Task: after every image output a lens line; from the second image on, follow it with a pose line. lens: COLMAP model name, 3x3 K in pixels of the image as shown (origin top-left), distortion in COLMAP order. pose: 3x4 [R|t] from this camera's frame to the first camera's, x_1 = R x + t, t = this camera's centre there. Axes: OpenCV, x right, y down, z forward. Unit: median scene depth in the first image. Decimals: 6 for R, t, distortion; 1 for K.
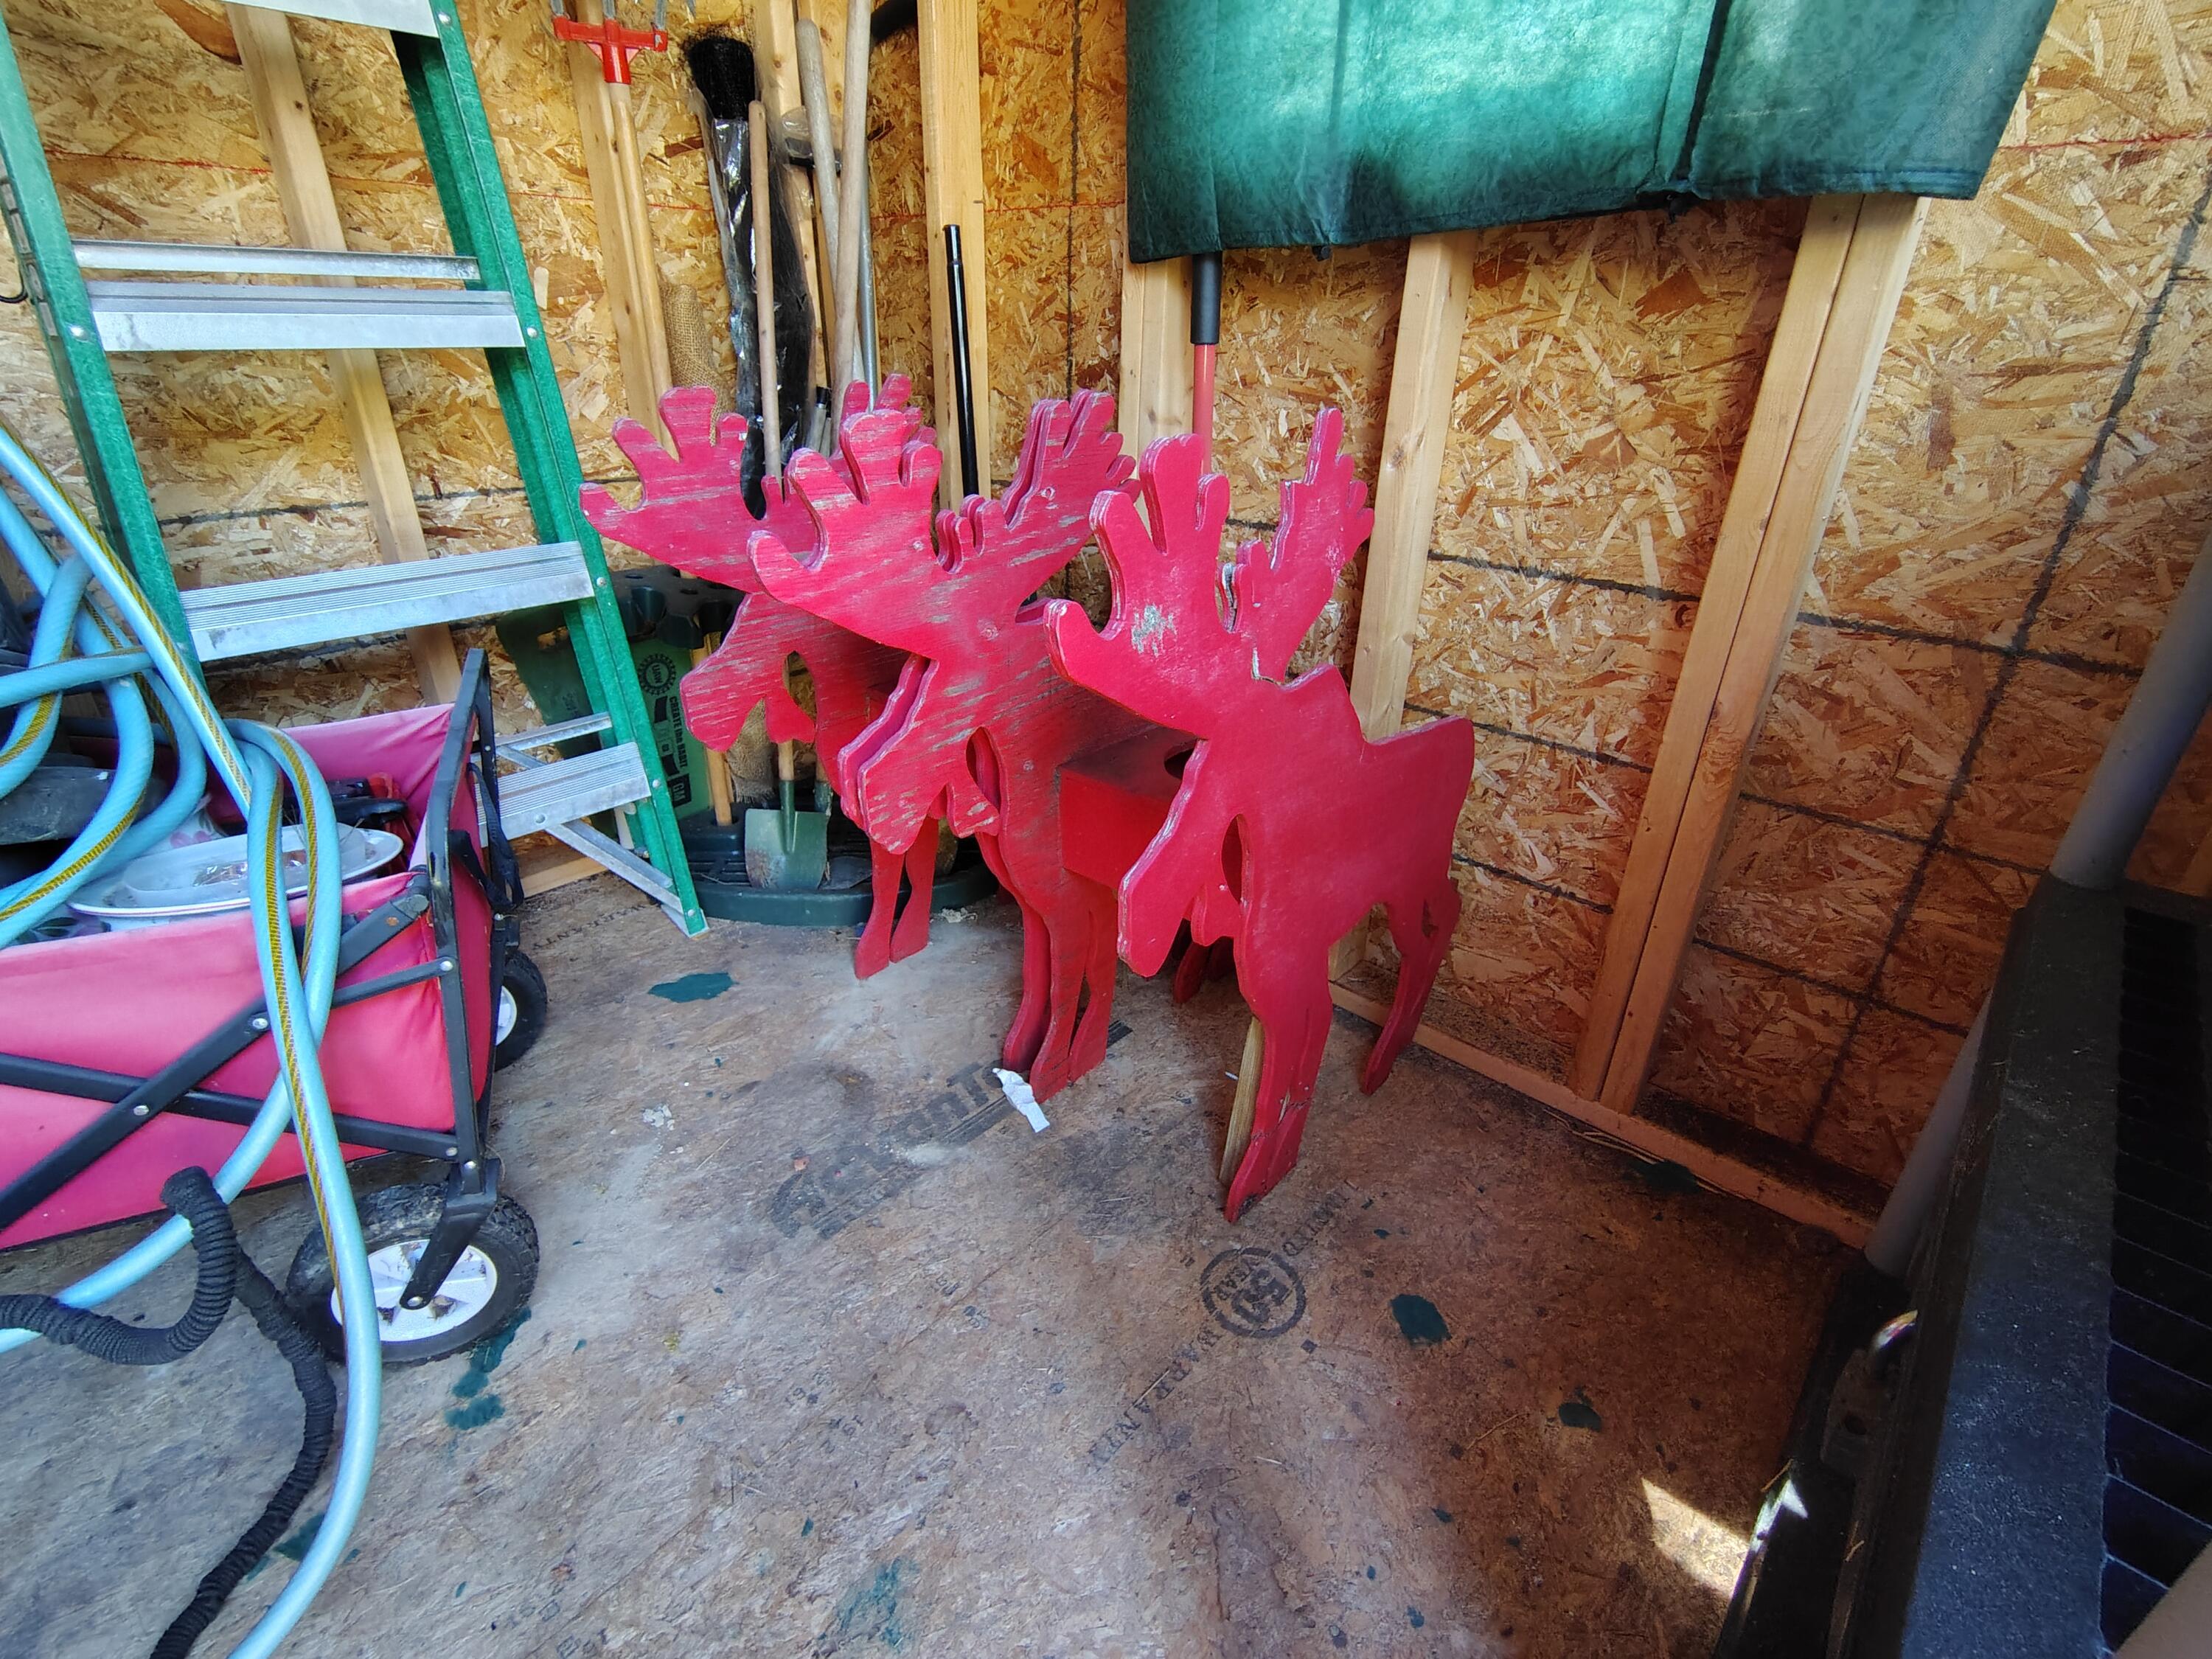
lens RADIAL K [[1029.5, 0, 1106.0], [0, 1029.5, 829.5], [0, 0, 1]] dist [-0.003915, 0.000442]
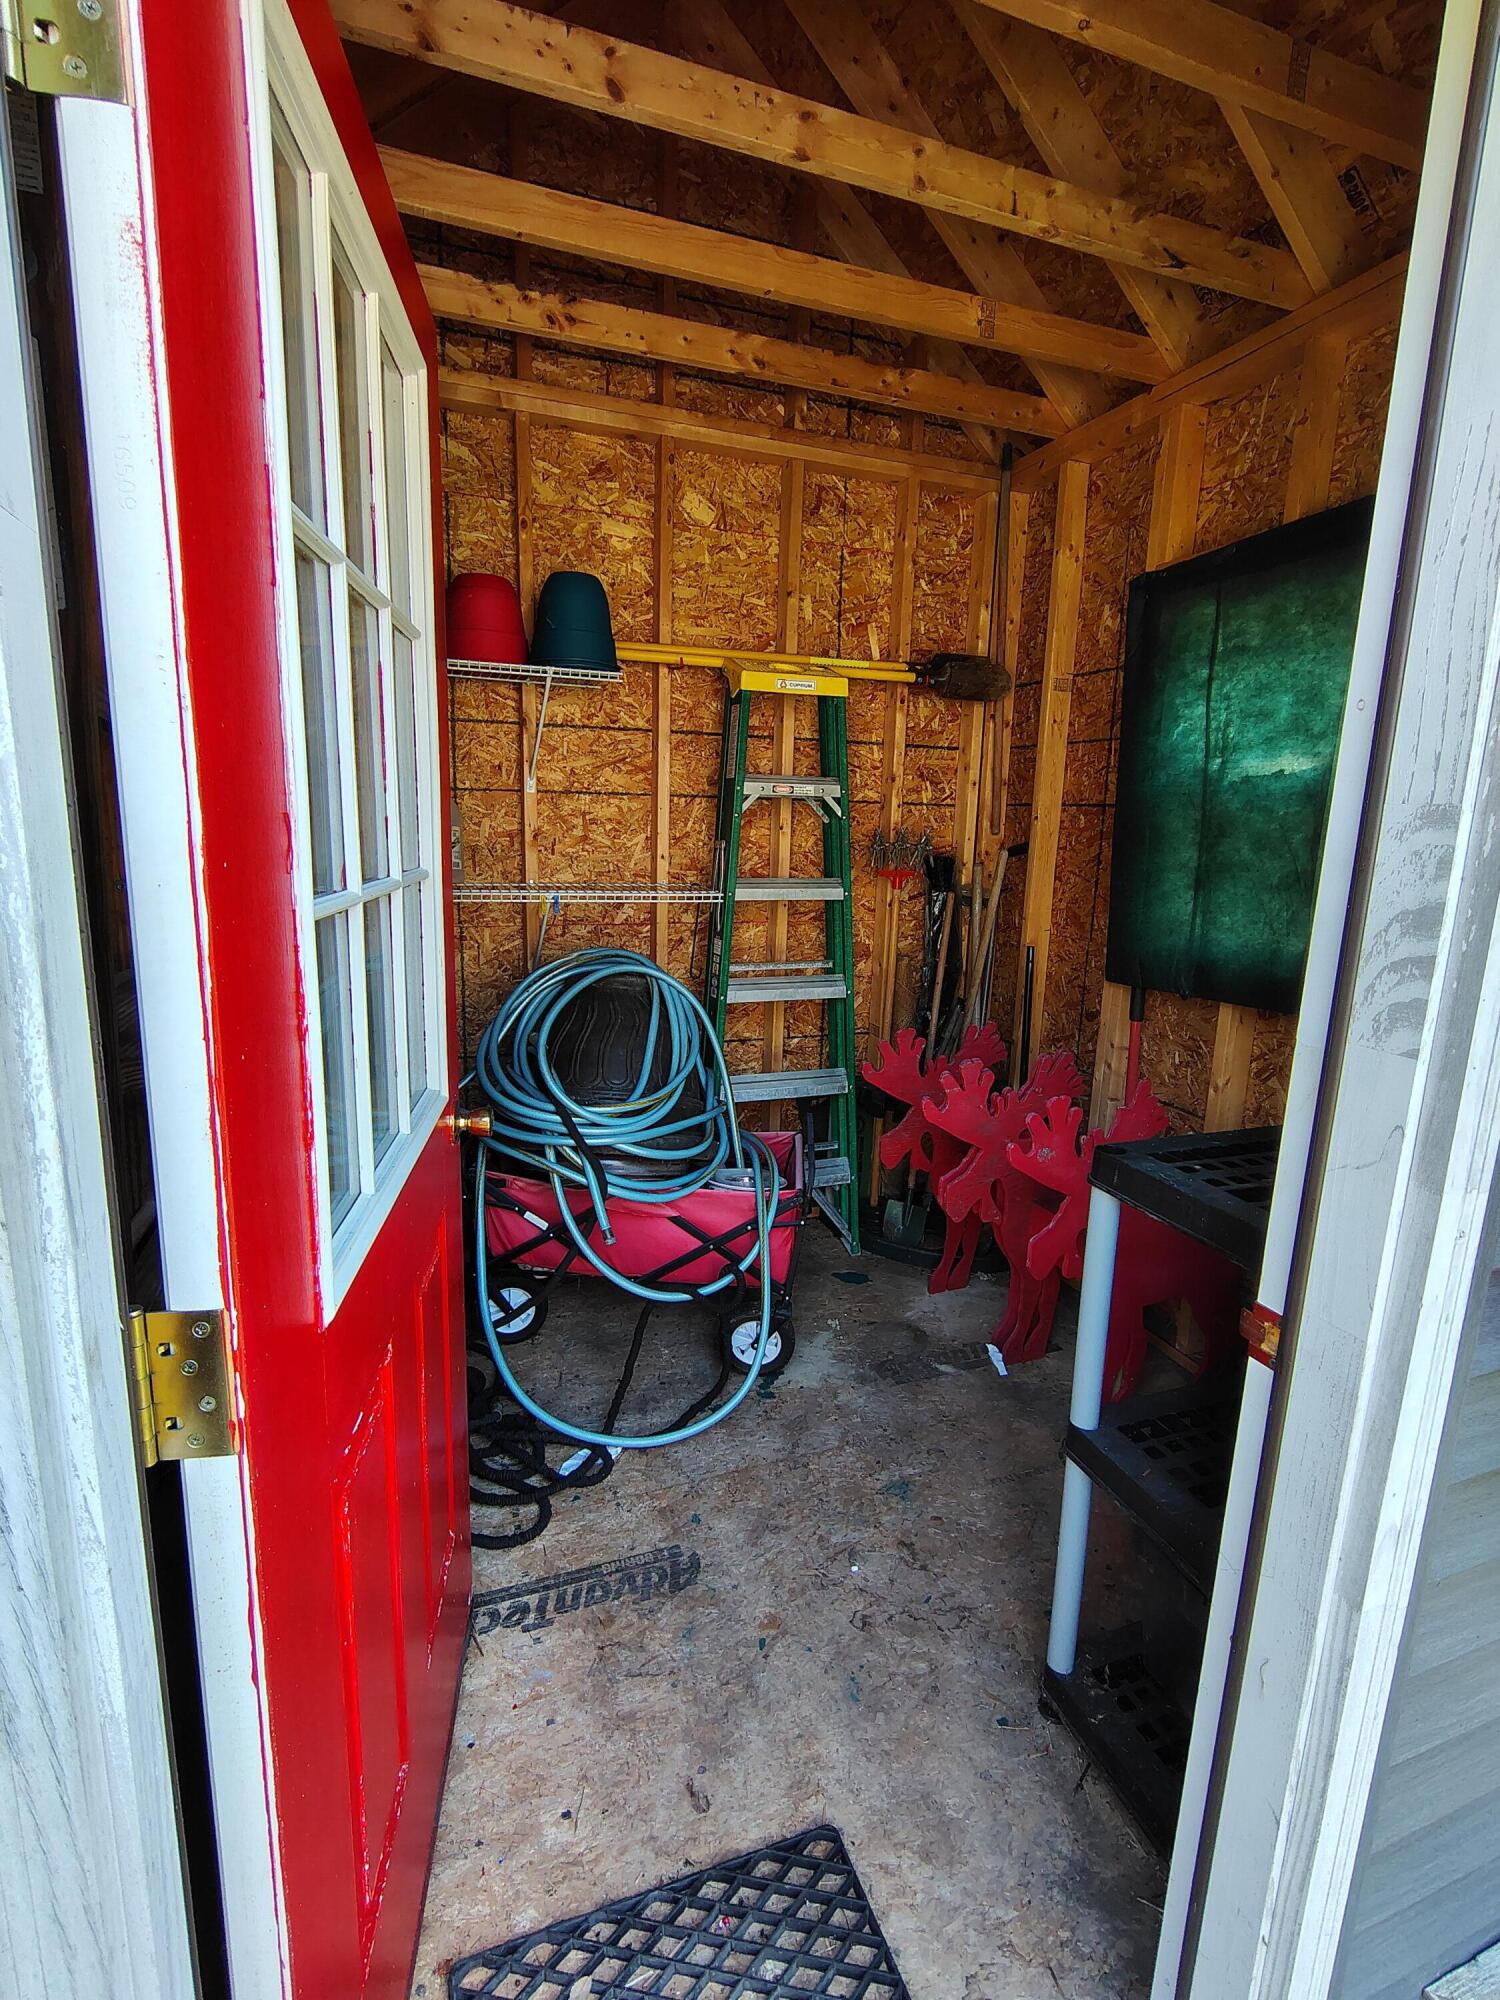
lens RADIAL K [[930.8, 0, 750.0], [0, 930.8, 1000.0], [0, 0, 1]] dist [-0.003915, 0.000442]
pose [[0.884842, 0.093344, -0.456444, 0.242592], [-0.214124, 0.951597, -0.220488, 0.083290], [0.413770, 0.292832, 0.862000, -0.942039]]
